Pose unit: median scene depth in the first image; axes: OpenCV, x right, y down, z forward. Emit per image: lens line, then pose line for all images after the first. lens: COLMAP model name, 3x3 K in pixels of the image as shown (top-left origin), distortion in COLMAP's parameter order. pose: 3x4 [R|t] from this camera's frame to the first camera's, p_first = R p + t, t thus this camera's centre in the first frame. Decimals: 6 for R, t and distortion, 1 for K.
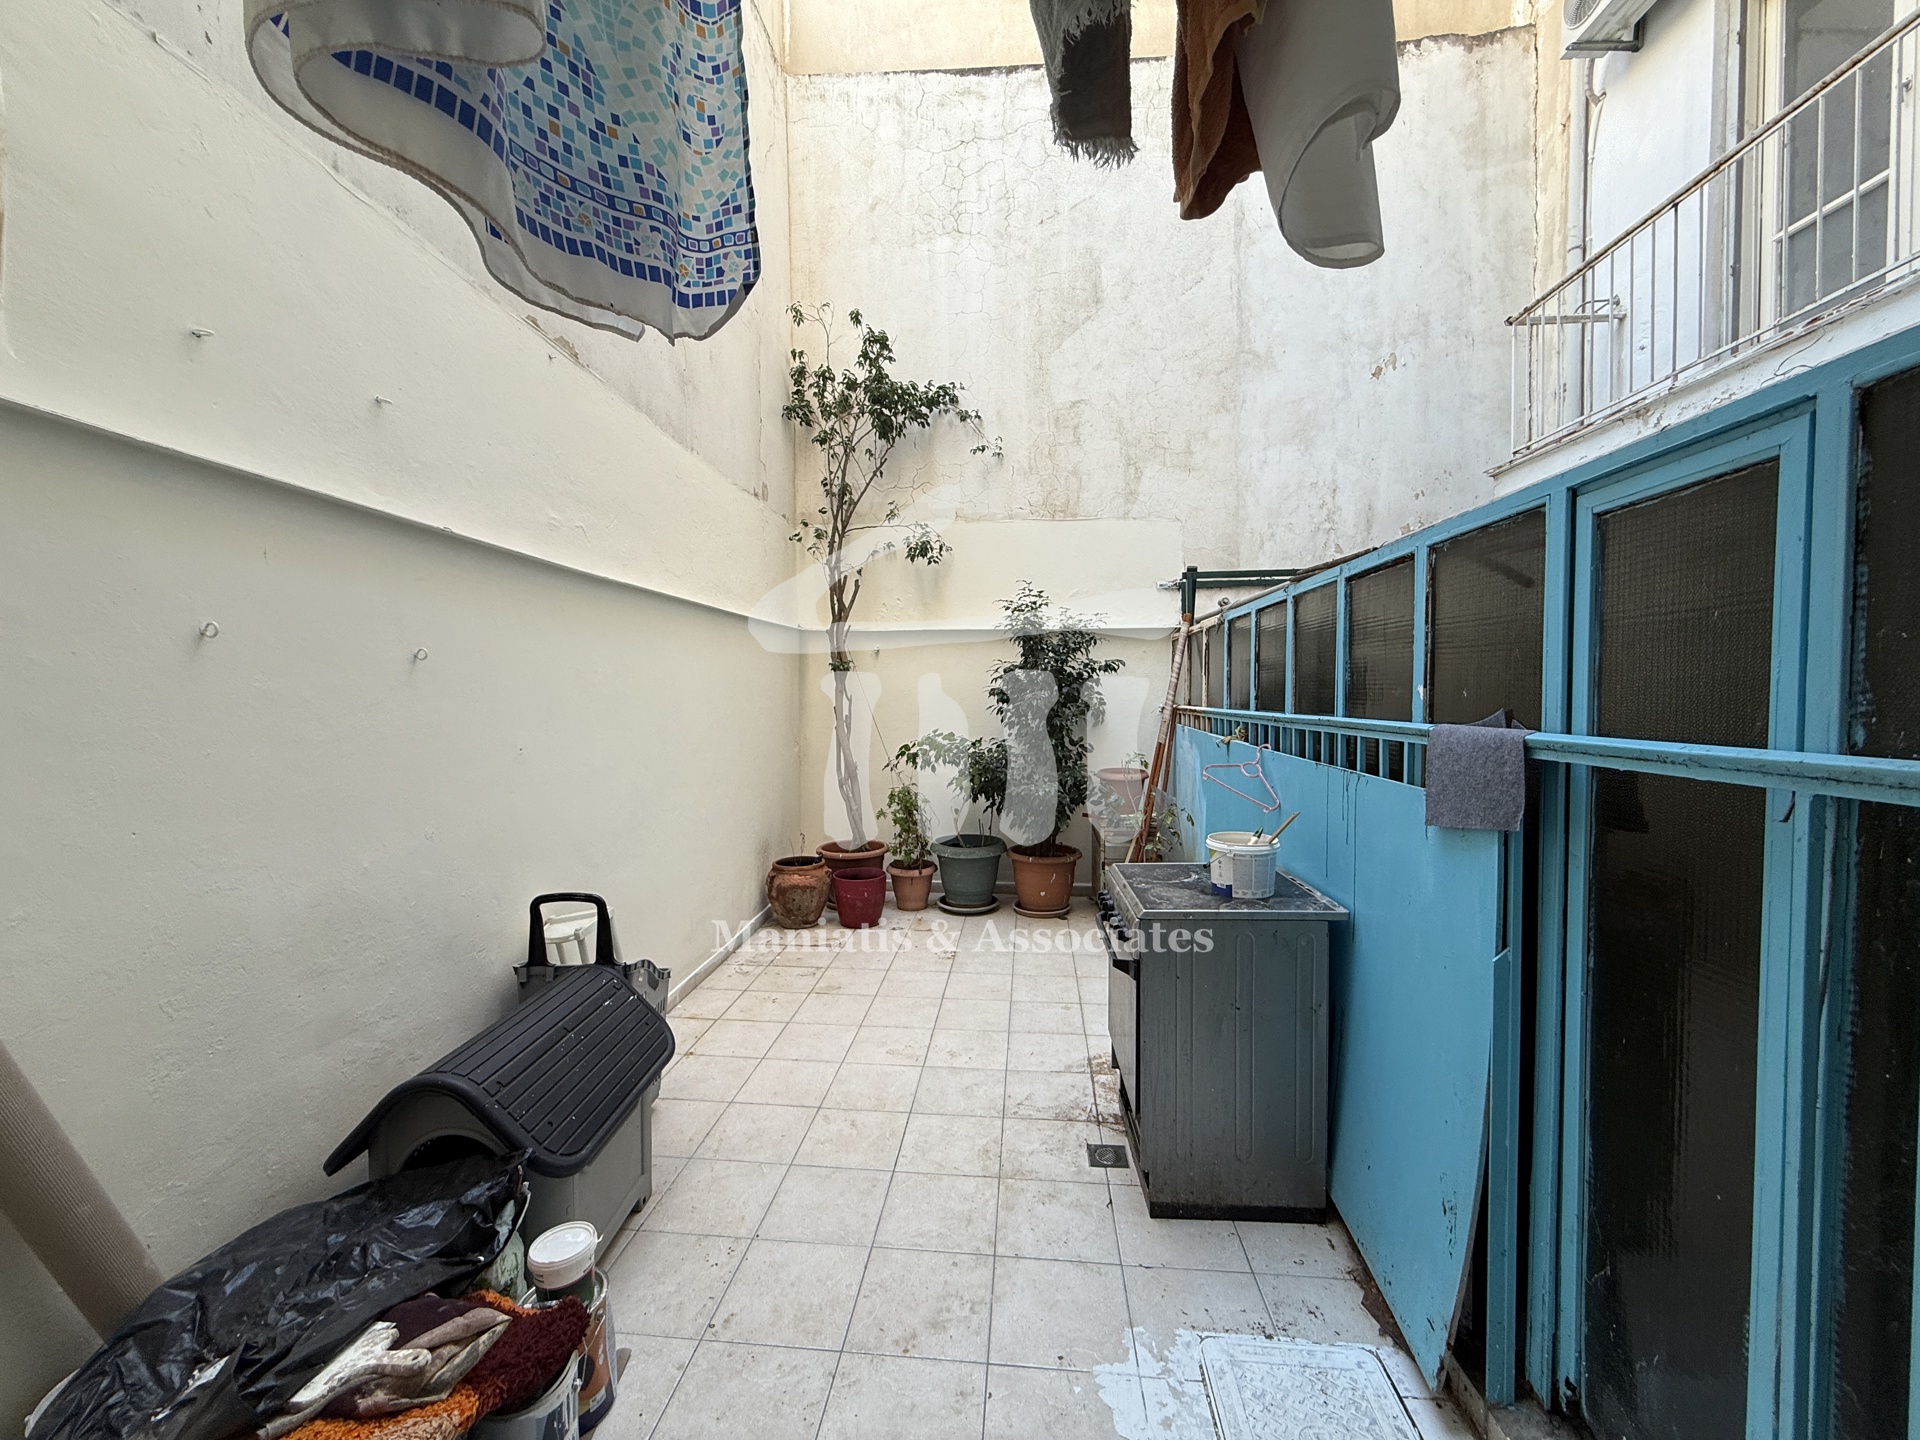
lens RADIAL K [[761.7, 0, 953.2], [0, 761.7, 720.4], [0, 0, 1]] dist [-0.001149, 0.000228]
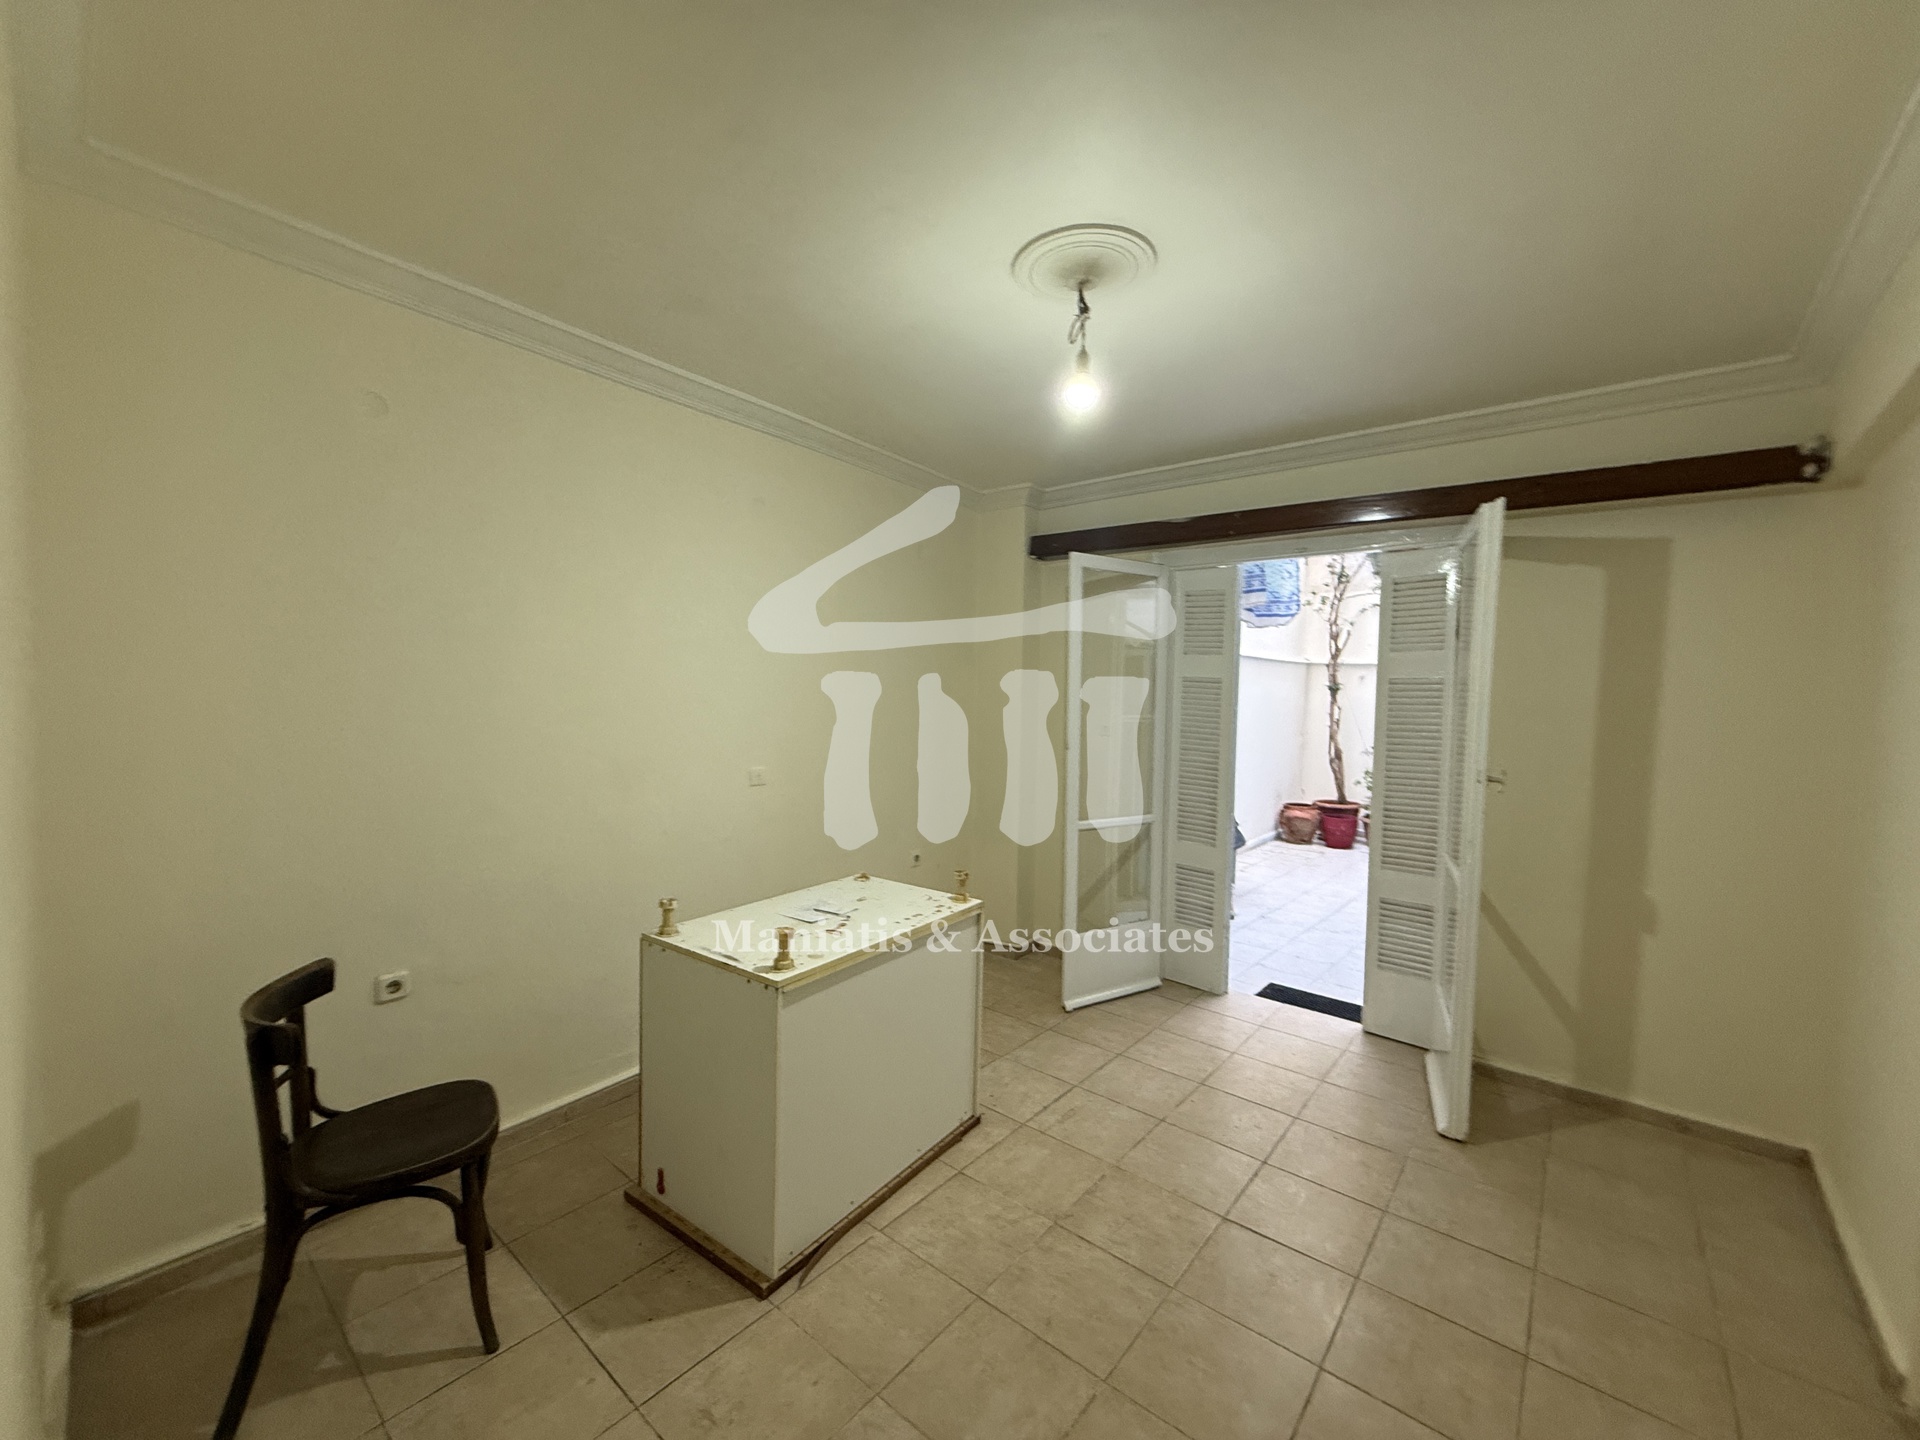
lens RADIAL K [[761.7, 0, 961.2], [0, 761.7, 716.3], [0, 0, 1]] dist [-0.001149, 0.000228]
pose [[0.812065, 0.039731, -0.582212, 0.153872], [-0.042808, 0.999047, 0.008468, 0.009140], [0.581994, 0.018047, 0.812993, -0.772220]]
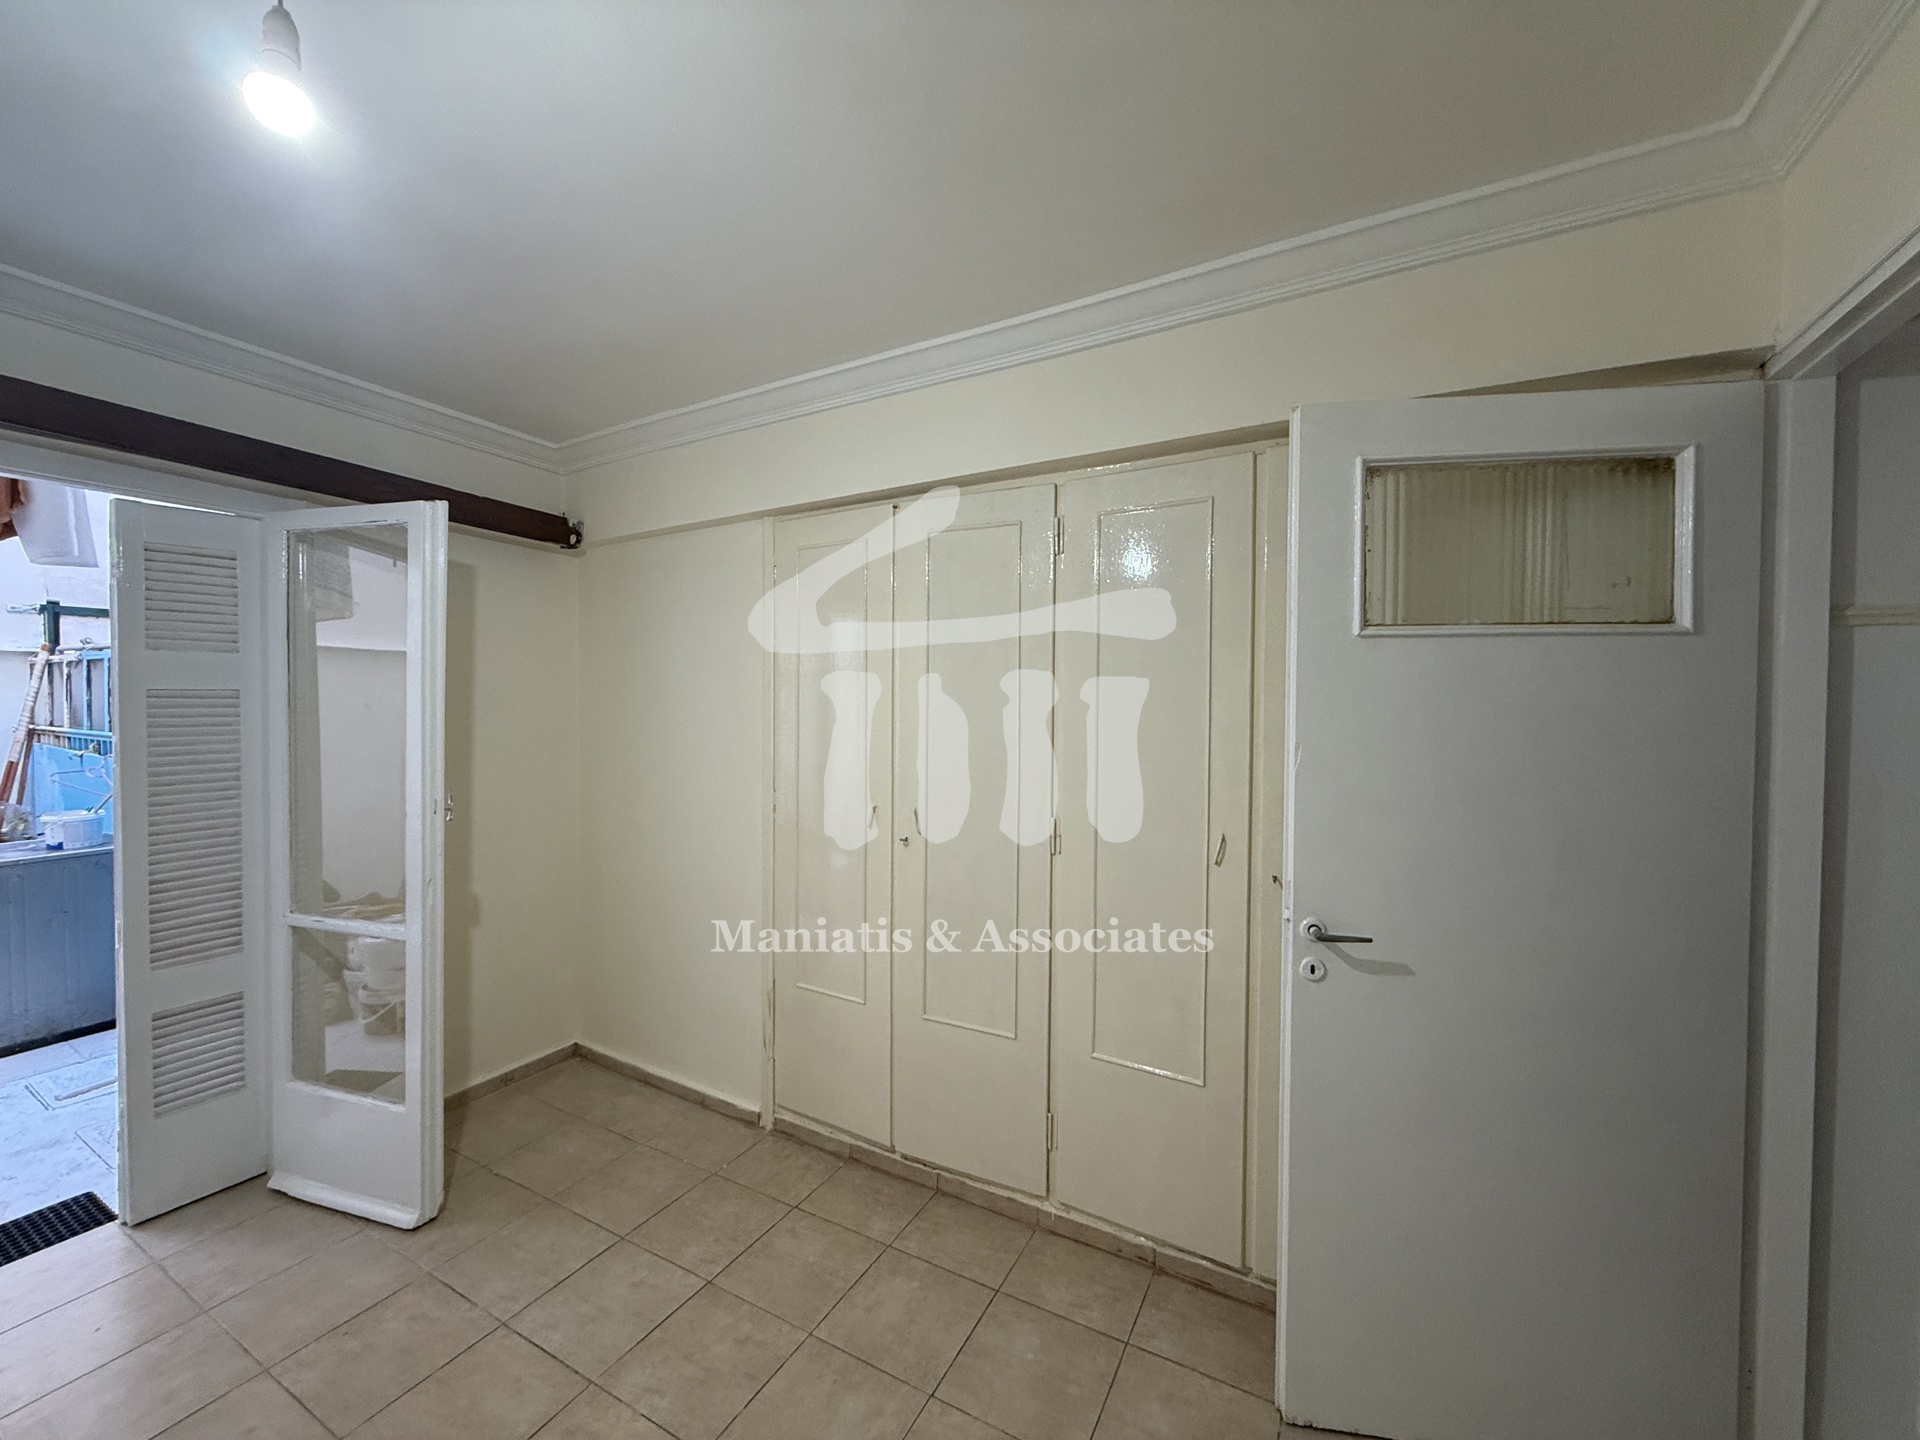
lens RADIAL K [[761.7, 0, 951.1], [0, 761.7, 713.8], [0, 0, 1]] dist [-0.001149, 0.000228]
pose [[0.423255, -0.009985, 0.905955, -0.134937], [0.019415, 0.999810, 0.001949, -0.012053], [-0.905802, 0.016764, 0.423369, -0.636252]]
